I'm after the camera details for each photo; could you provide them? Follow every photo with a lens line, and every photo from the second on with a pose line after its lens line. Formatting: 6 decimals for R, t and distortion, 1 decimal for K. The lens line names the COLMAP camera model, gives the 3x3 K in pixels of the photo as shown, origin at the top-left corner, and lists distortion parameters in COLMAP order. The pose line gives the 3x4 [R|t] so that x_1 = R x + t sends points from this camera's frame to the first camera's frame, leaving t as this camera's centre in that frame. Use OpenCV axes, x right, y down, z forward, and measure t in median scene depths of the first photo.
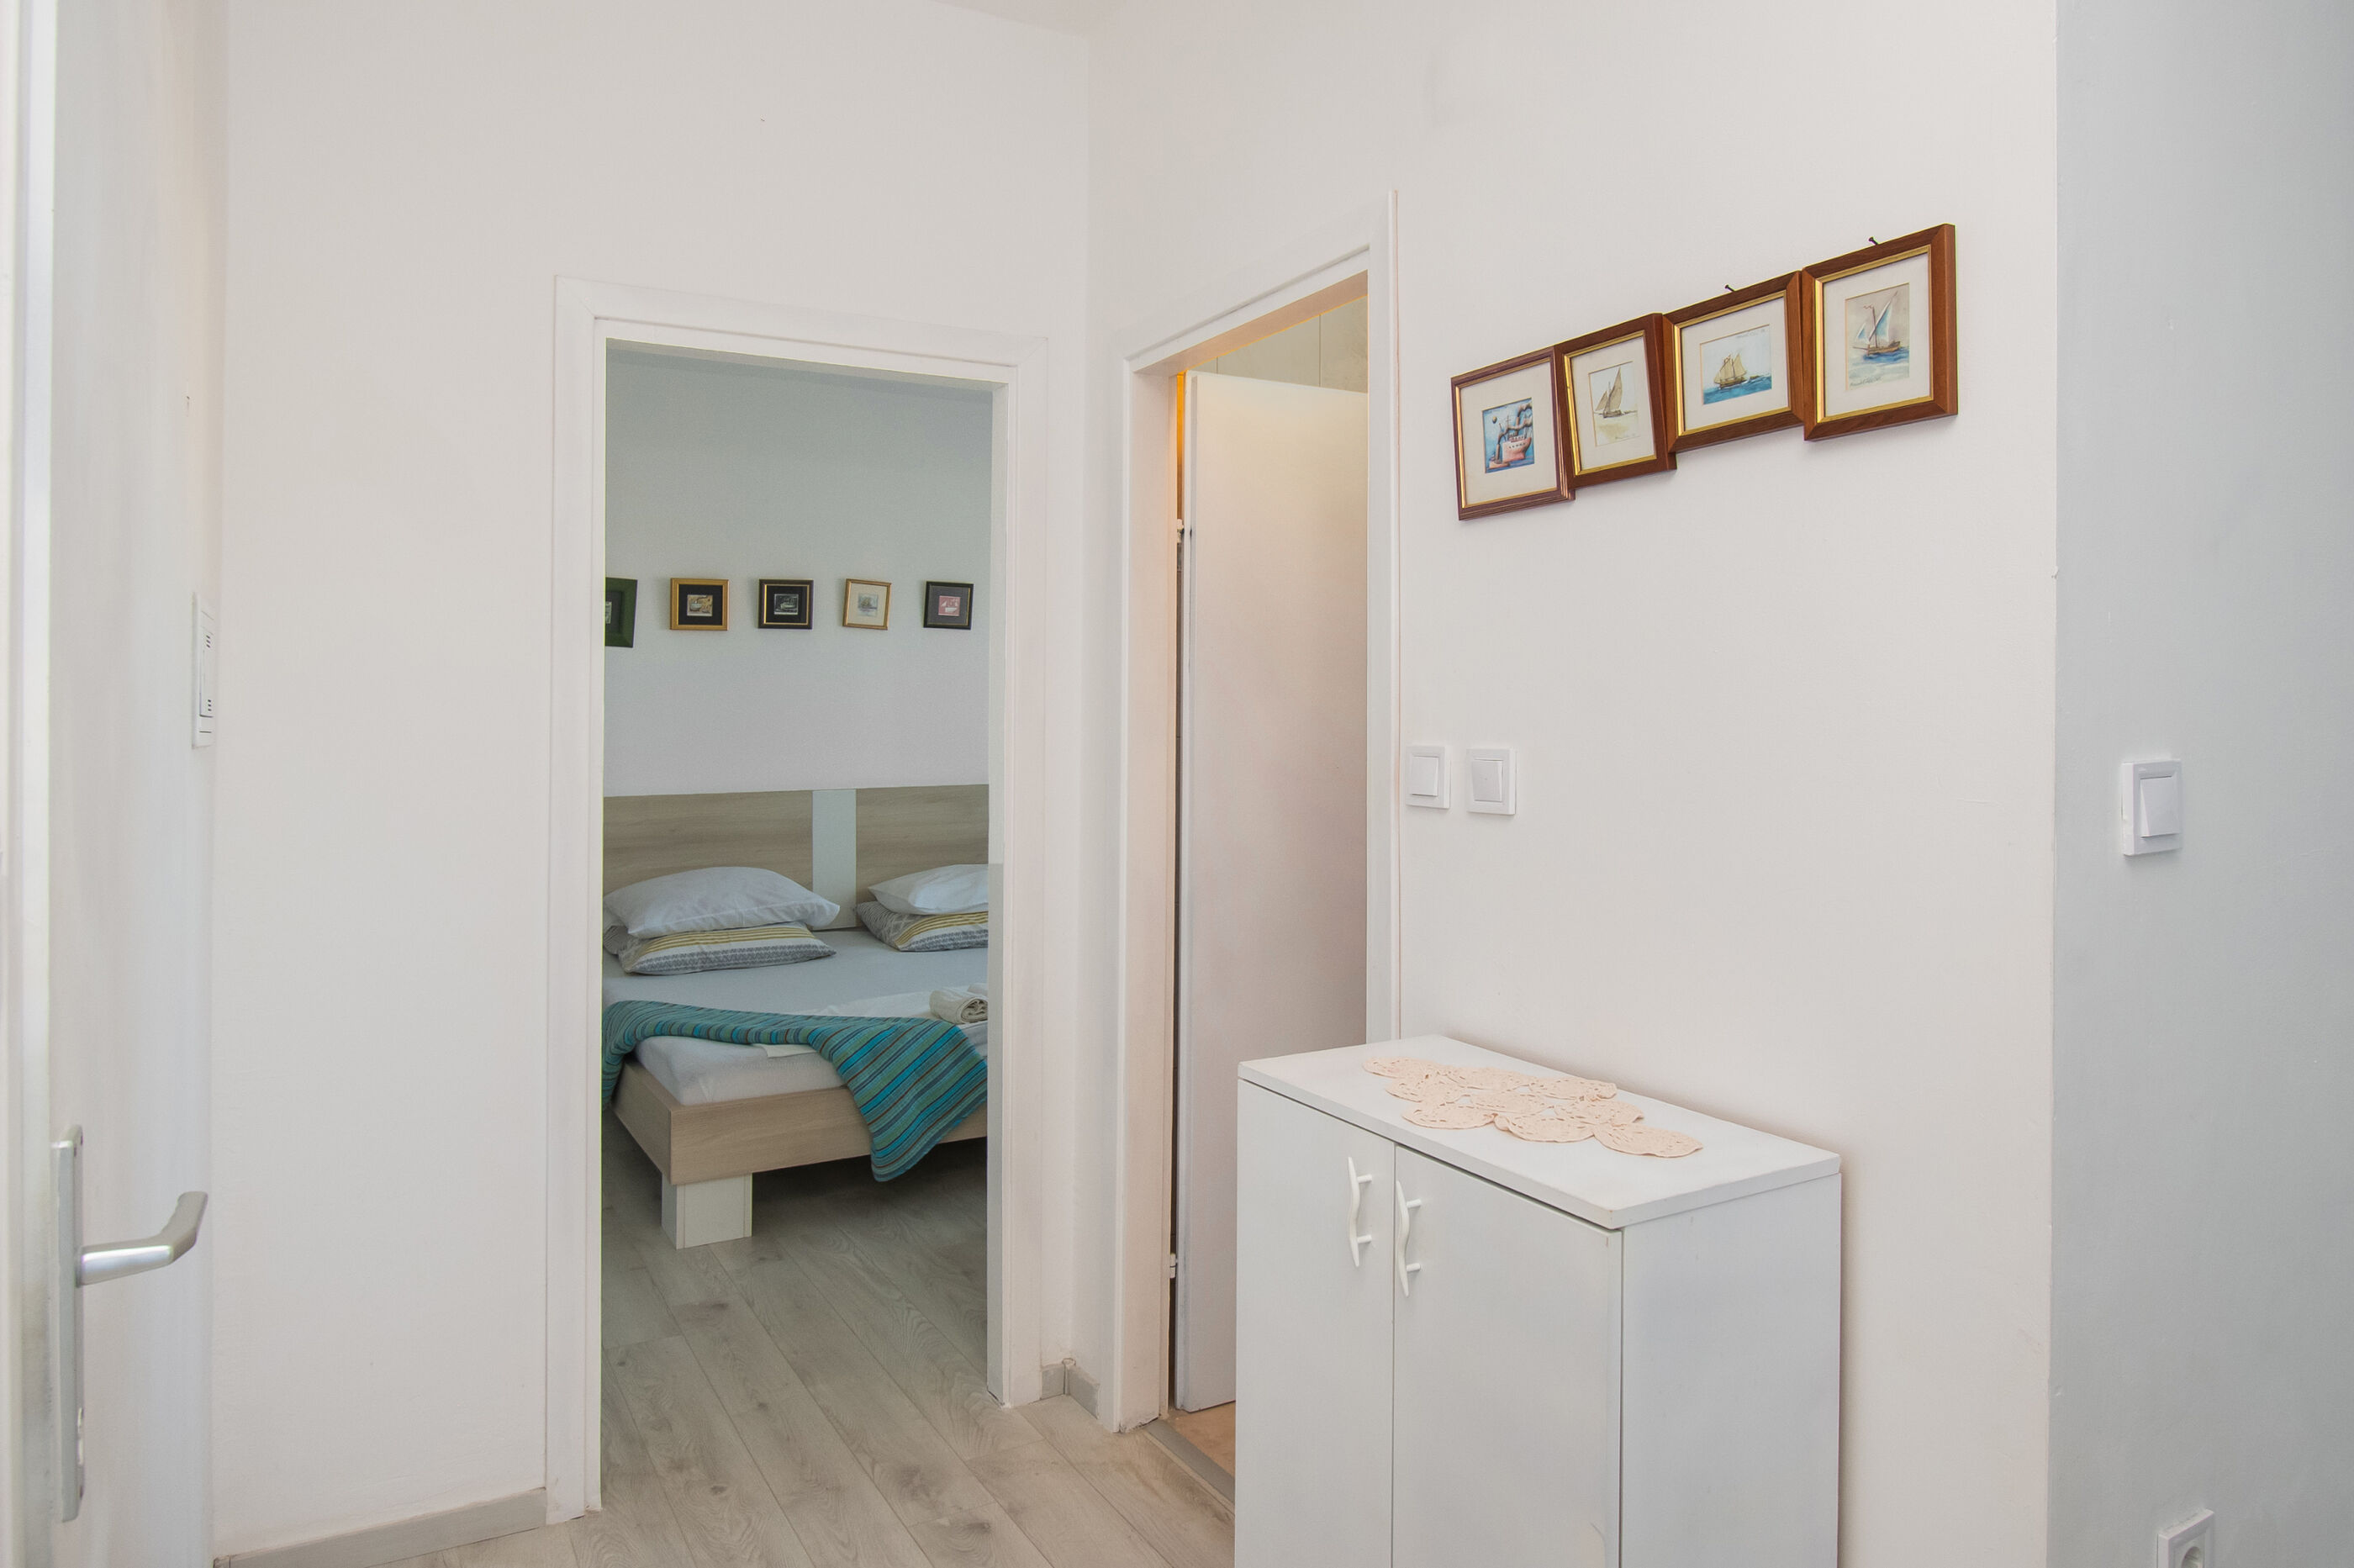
lens RADIAL K [[1447.6, 0, 1179.4], [0, 1447.6, 719.9], [0, 0, 1]] dist [0.027031, -0.000409]
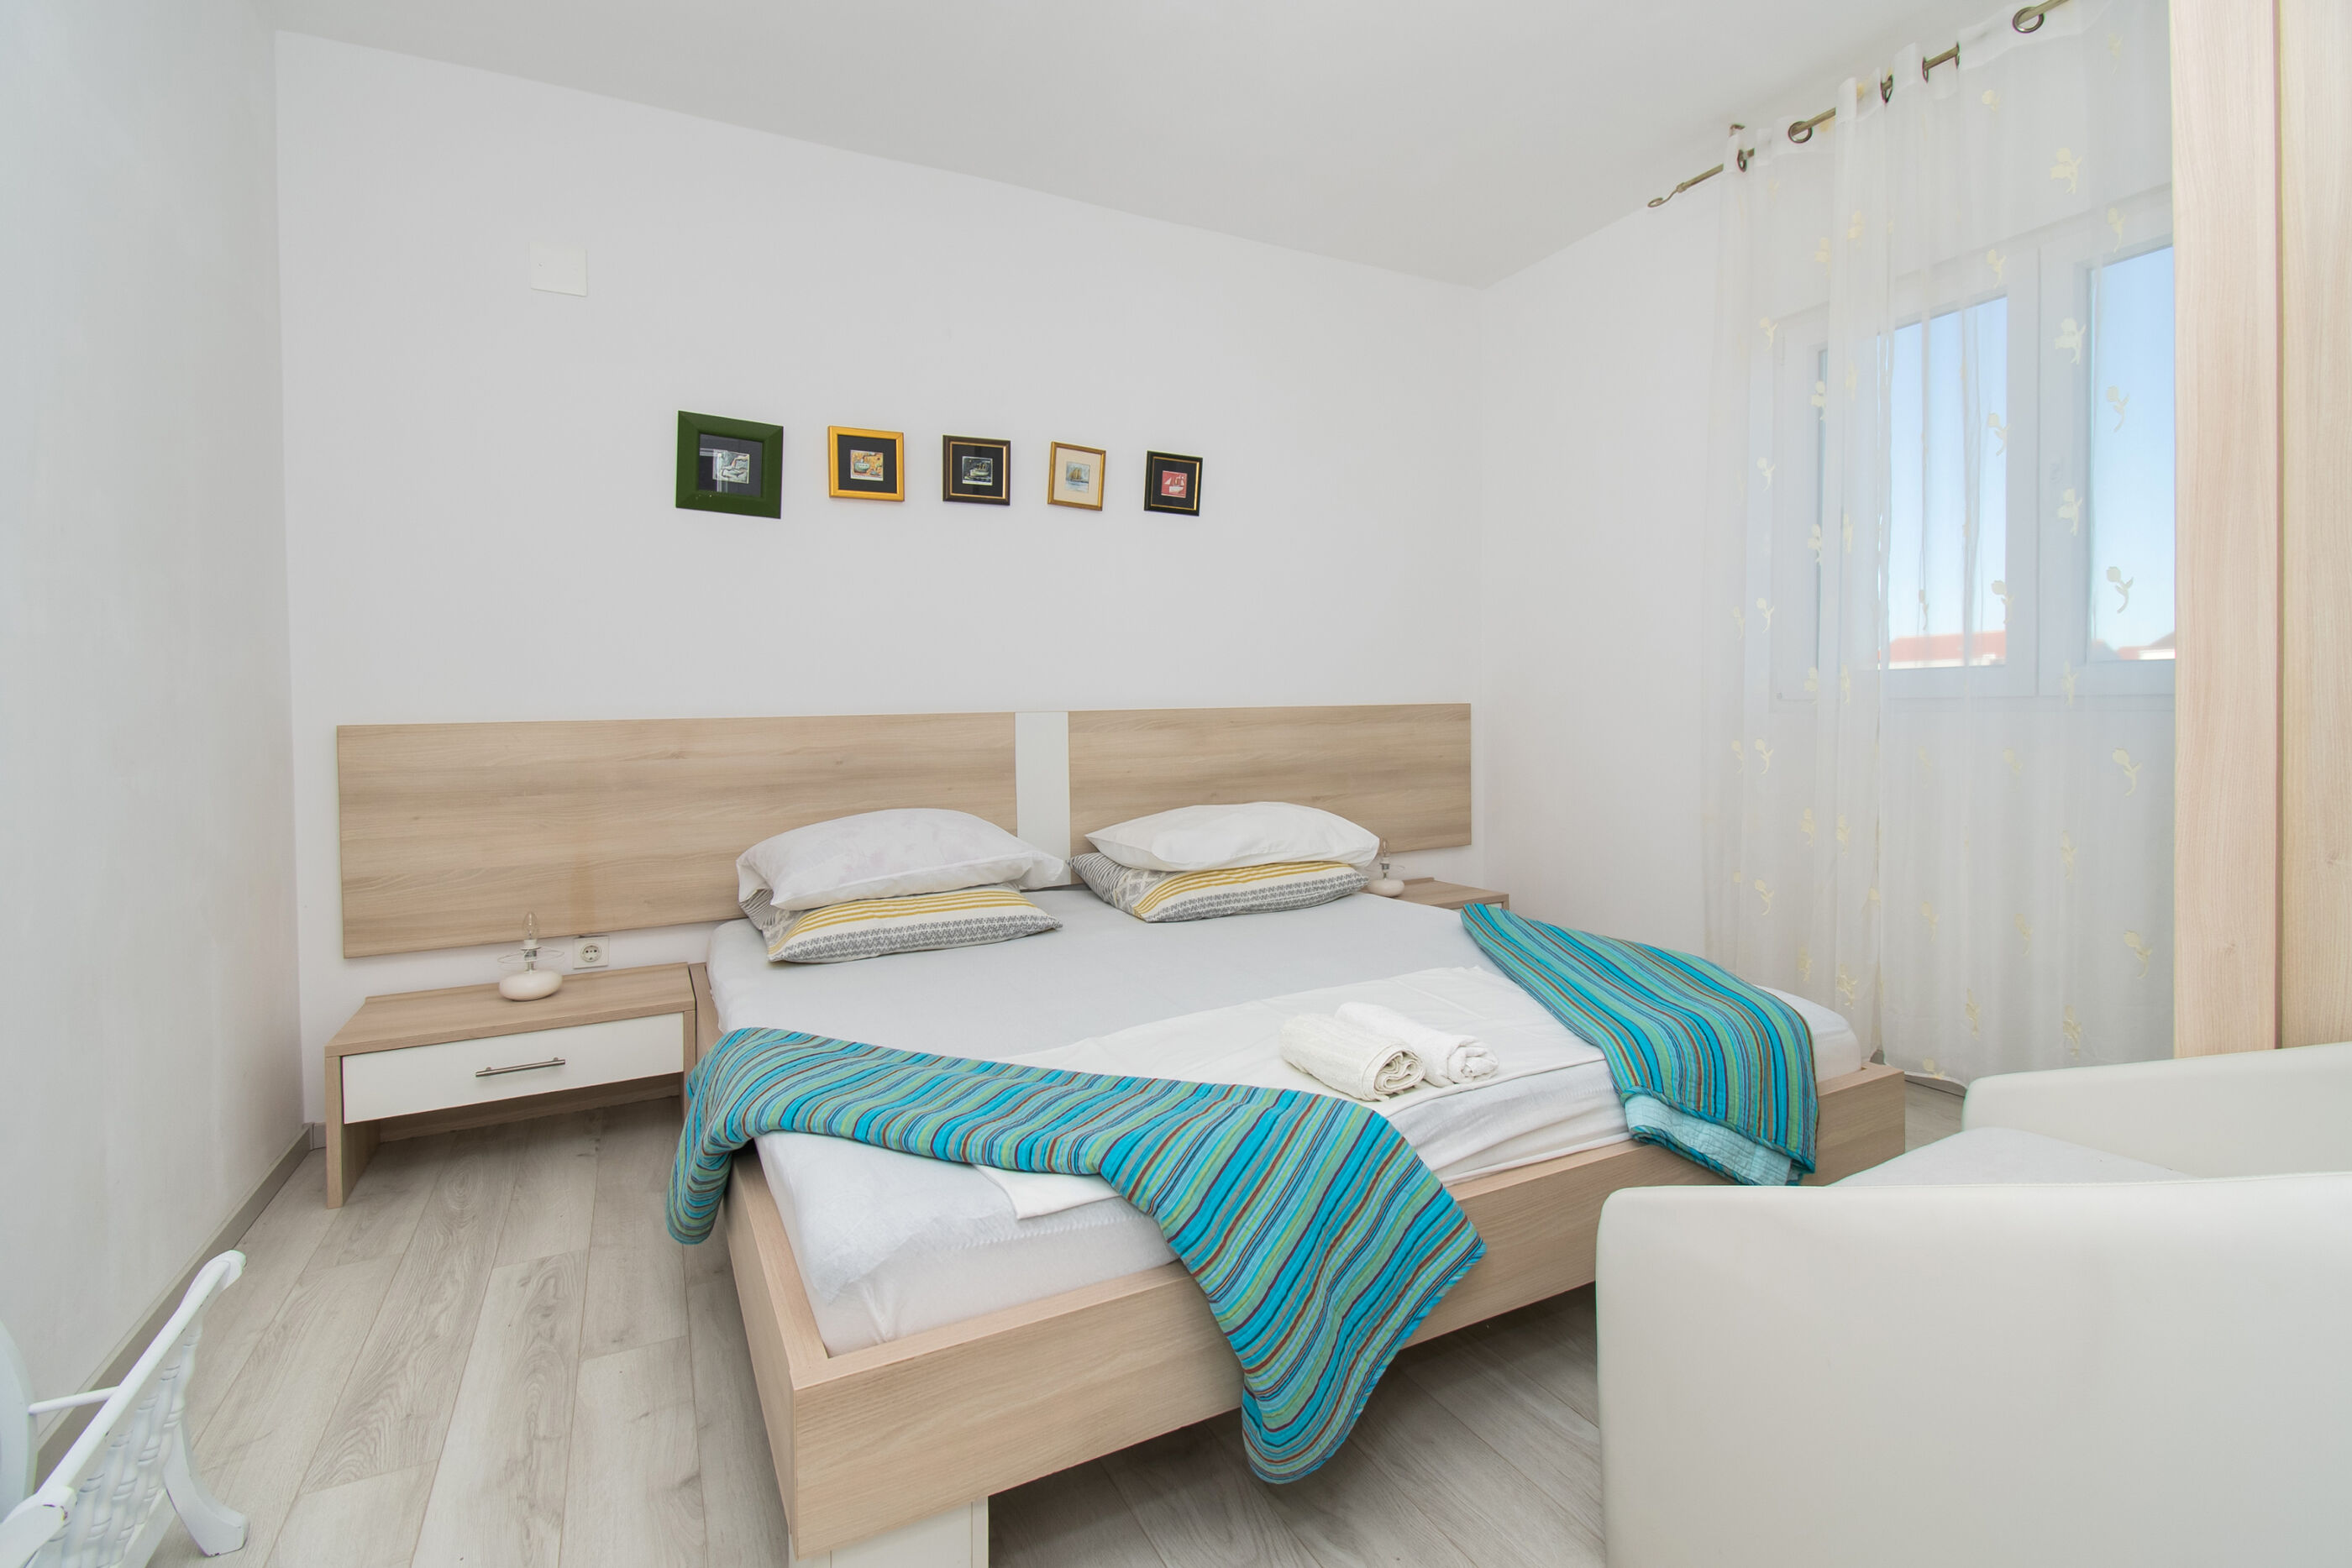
lens RADIAL K [[1069.6, 0, 1189.0], [0, 1069.6, 751.0], [0, 0, 1]] dist [0.000454, -0.011357]
pose [[0.999089, -0.009771, -0.041533, -0.139533], [0.011381, 0.999186, 0.038697, 0.050030], [0.041121, -0.039135, 0.998387, 0.440624]]
